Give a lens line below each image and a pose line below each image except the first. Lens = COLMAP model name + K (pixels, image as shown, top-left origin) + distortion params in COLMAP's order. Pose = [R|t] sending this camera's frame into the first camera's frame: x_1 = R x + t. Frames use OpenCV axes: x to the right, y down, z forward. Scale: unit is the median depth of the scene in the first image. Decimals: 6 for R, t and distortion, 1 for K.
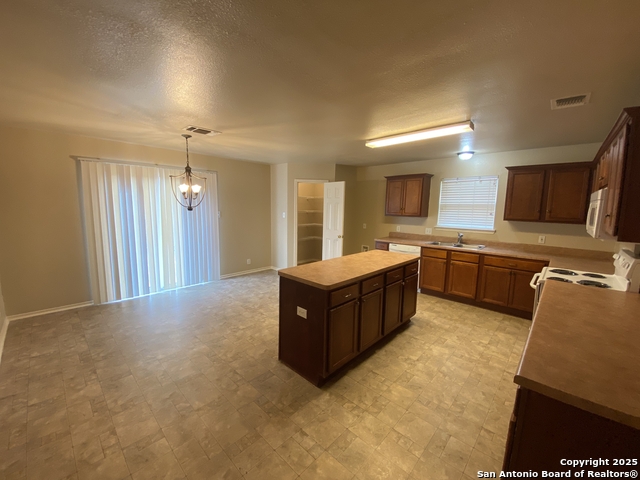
lens RADIAL K [[257.0, 0, 318.0], [0, 257.0, 239.0], [0, 0, 1]] dist [0.019879, -0.000463]
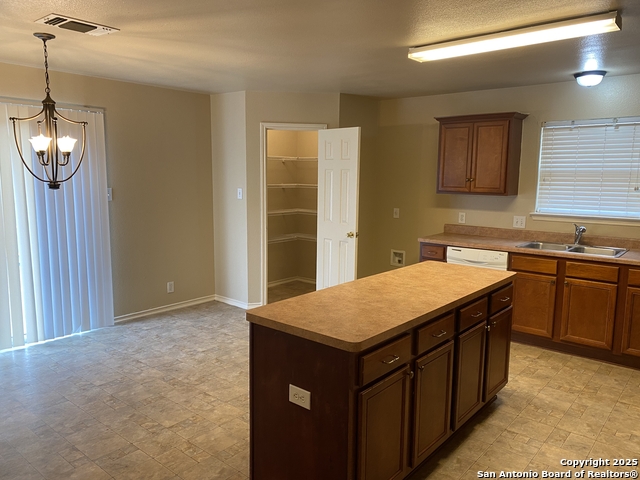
lens RADIAL K [[492.0, 0, 325.5], [0, 492.0, 240.6], [0, 0, 1]] dist [-0.006145, 0.024330]
pose [[0.997931, -0.016672, 0.062096, -0.036591], [0.016056, 0.999817, 0.010416, -0.011718], [-0.062259, -0.009397, 0.998016, 0.032413]]
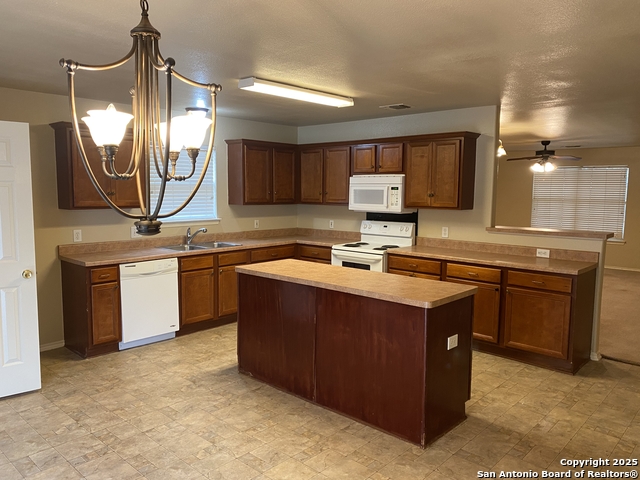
lens RADIAL K [[492.0, 0, 322.9], [0, 492.0, 236.4], [0, 0, 1]] dist [-0.006145, 0.024330]
pose [[-0.009745, -0.114875, 0.993332, -0.815621], [0.126064, 0.985312, 0.115185, -0.120540], [-0.991974, 0.126346, 0.004879, 0.771229]]
